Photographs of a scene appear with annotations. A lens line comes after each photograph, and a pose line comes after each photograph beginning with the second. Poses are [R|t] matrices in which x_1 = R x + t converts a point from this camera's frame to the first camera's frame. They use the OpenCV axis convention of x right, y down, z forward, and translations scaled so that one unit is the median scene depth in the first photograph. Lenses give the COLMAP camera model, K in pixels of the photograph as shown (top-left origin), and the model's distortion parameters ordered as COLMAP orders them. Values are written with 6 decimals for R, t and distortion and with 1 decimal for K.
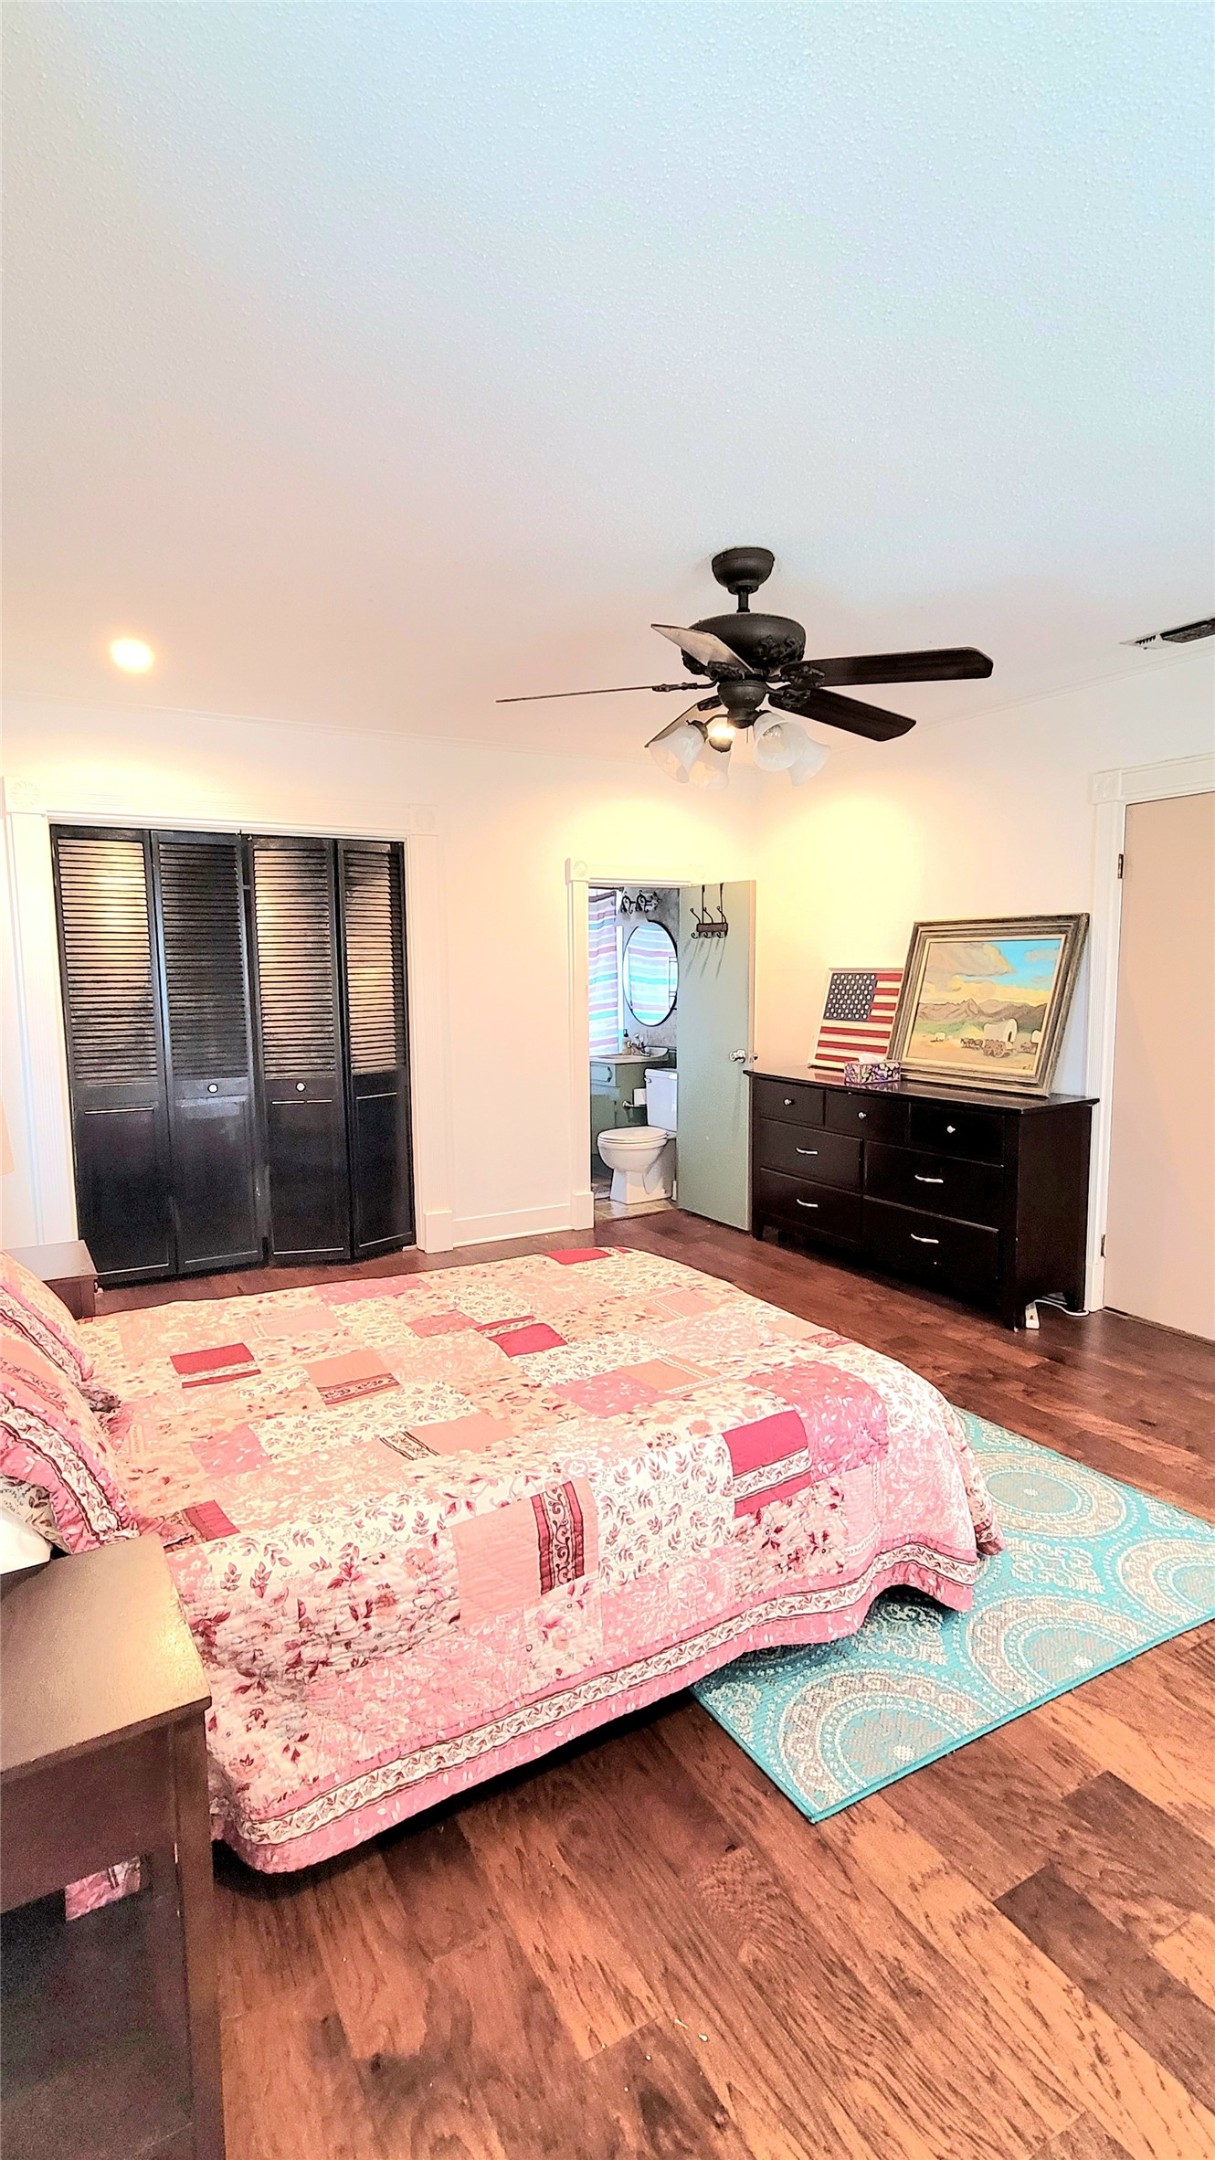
lens RADIAL K [[1035.3, 0, 606.1], [0, 1035.3, 1080.1], [0, 0, 1]] dist [0.005359, 0.000182]
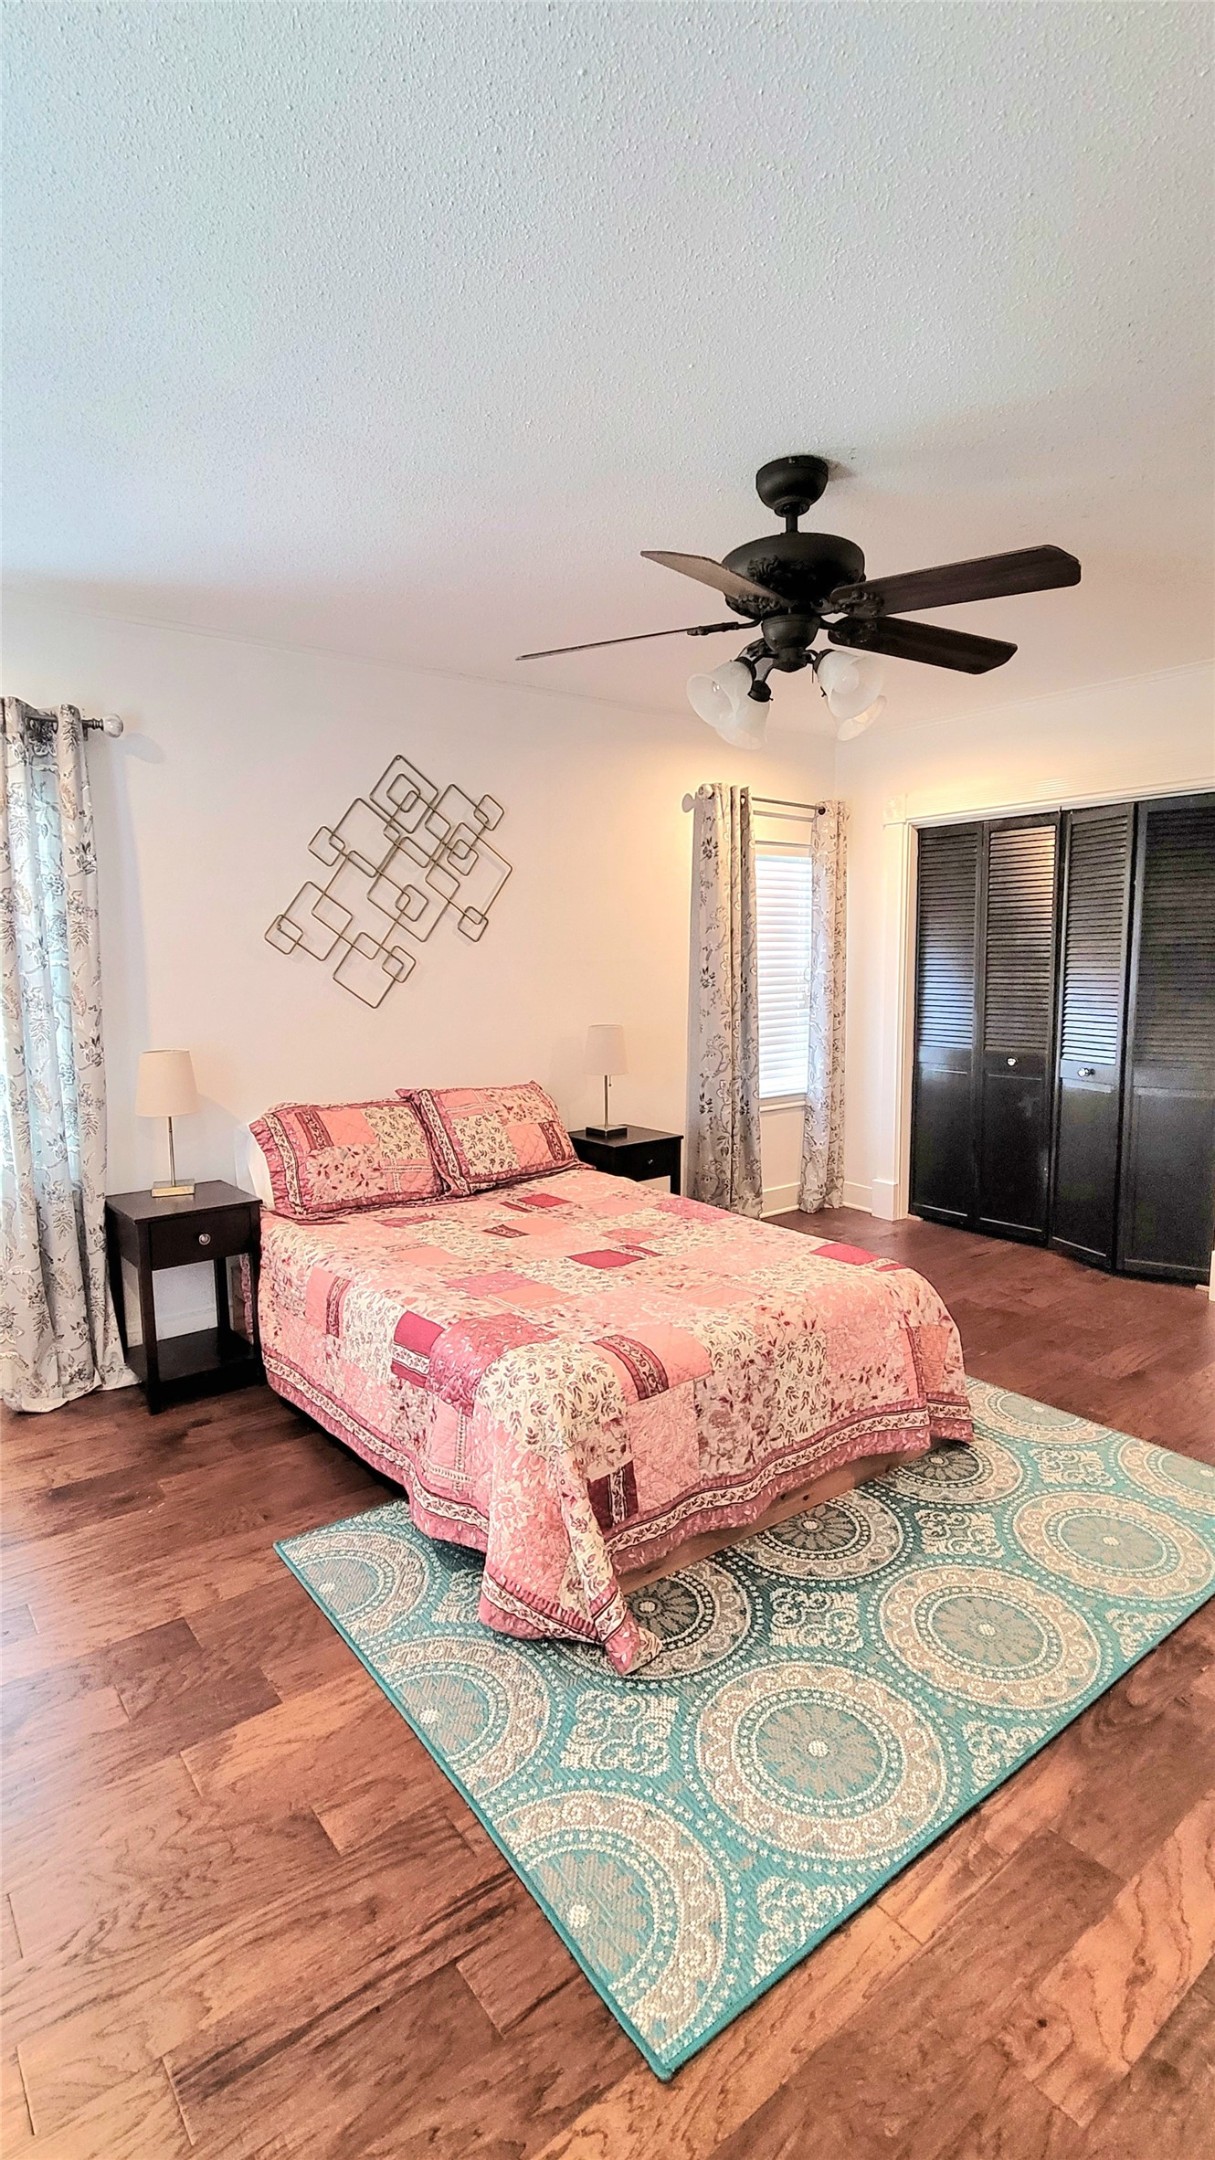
lens RADIAL K [[1035.3, 0, 604.6], [0, 1035.3, 1080.6], [0, 0, 1]] dist [0.005359, 0.000182]
pose [[0.135971, 0.126635, -0.982586, 1.168984], [-0.103254, 0.988207, 0.113071, -0.097046], [0.985317, 0.086082, 0.147443, 0.869960]]
